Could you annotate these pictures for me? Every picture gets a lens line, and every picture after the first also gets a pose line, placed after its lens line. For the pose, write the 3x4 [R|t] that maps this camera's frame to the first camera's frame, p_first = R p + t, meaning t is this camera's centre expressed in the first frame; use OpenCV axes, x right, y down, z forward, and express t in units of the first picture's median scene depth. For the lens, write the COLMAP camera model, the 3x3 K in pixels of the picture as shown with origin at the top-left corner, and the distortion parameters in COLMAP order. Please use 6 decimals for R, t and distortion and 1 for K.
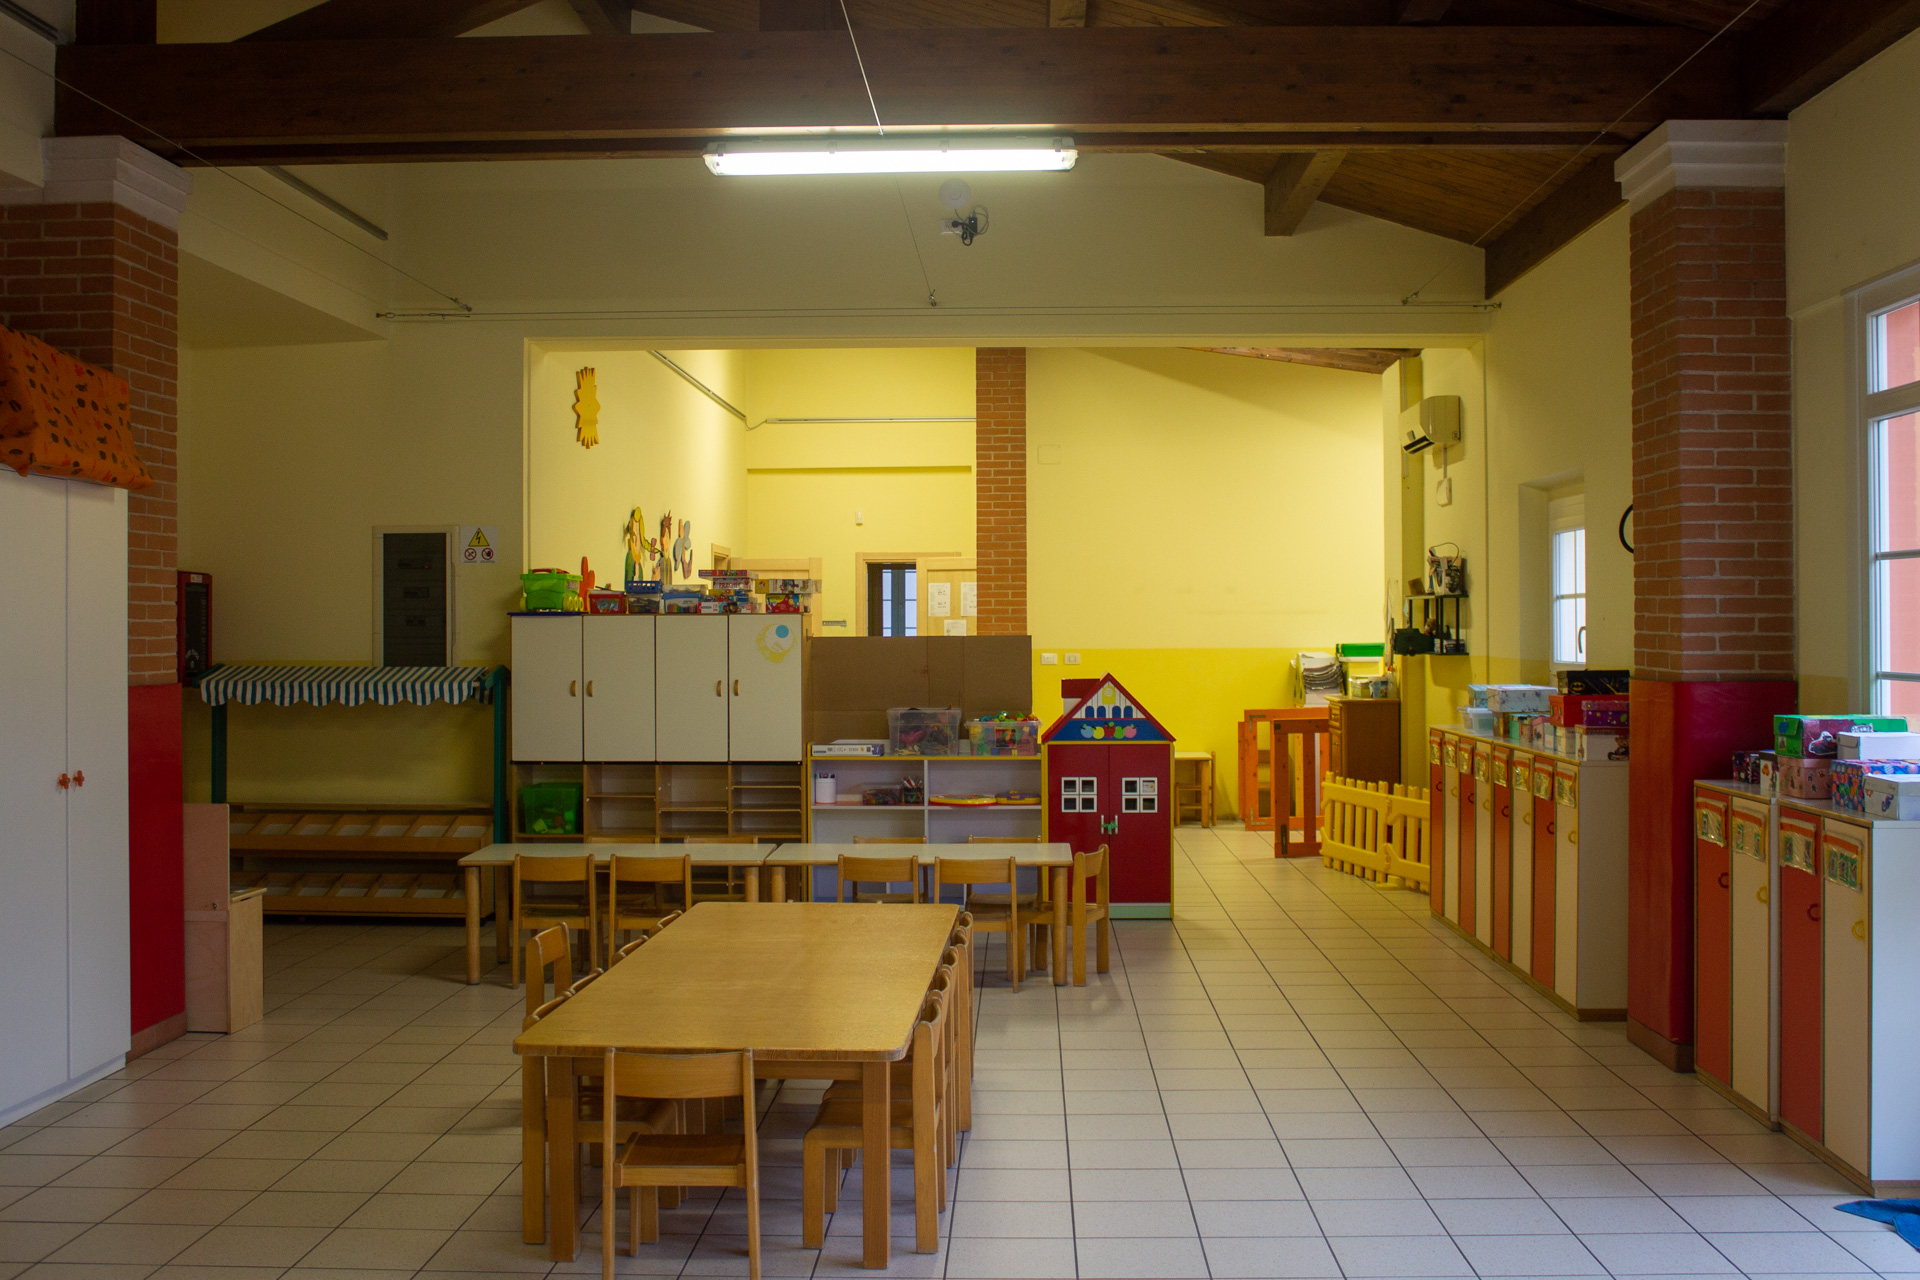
lens RADIAL K [[2056.5, 0, 960.0], [0, 2056.5, 640.0], [0, 0, 1]] dist [-0.002527, -0.000515]
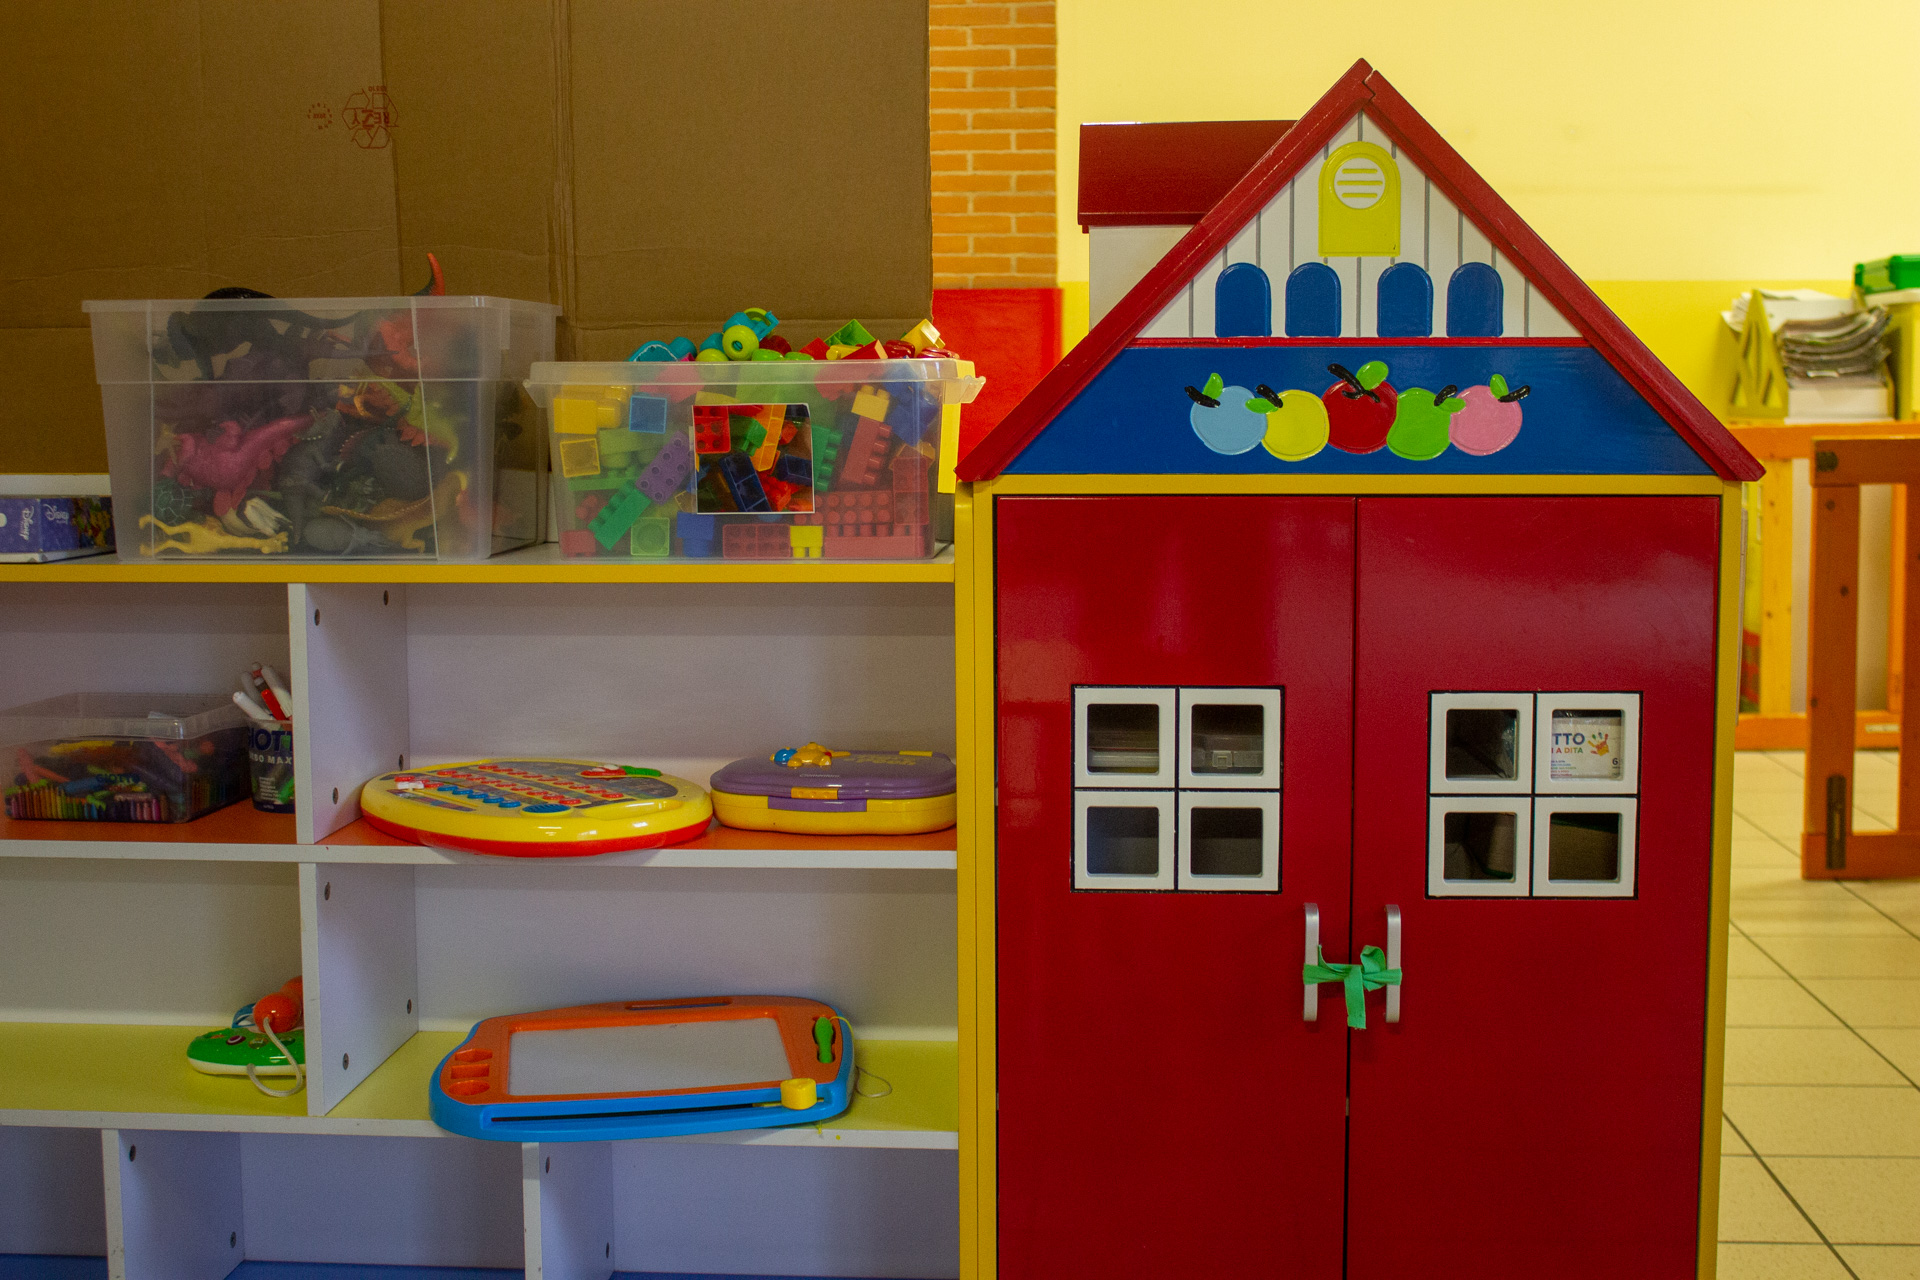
lens RADIAL K [[2994.6, 0, 960.0], [0, 2994.6, 640.0], [0, 0, 1]] dist [-0.049263, -0.040135]
pose [[0.999826, 0.003383, -0.018357, 0.044437], [-0.001766, 0.996171, 0.087412, 0.041030], [0.018582, -0.087364, 0.996003, 0.751626]]
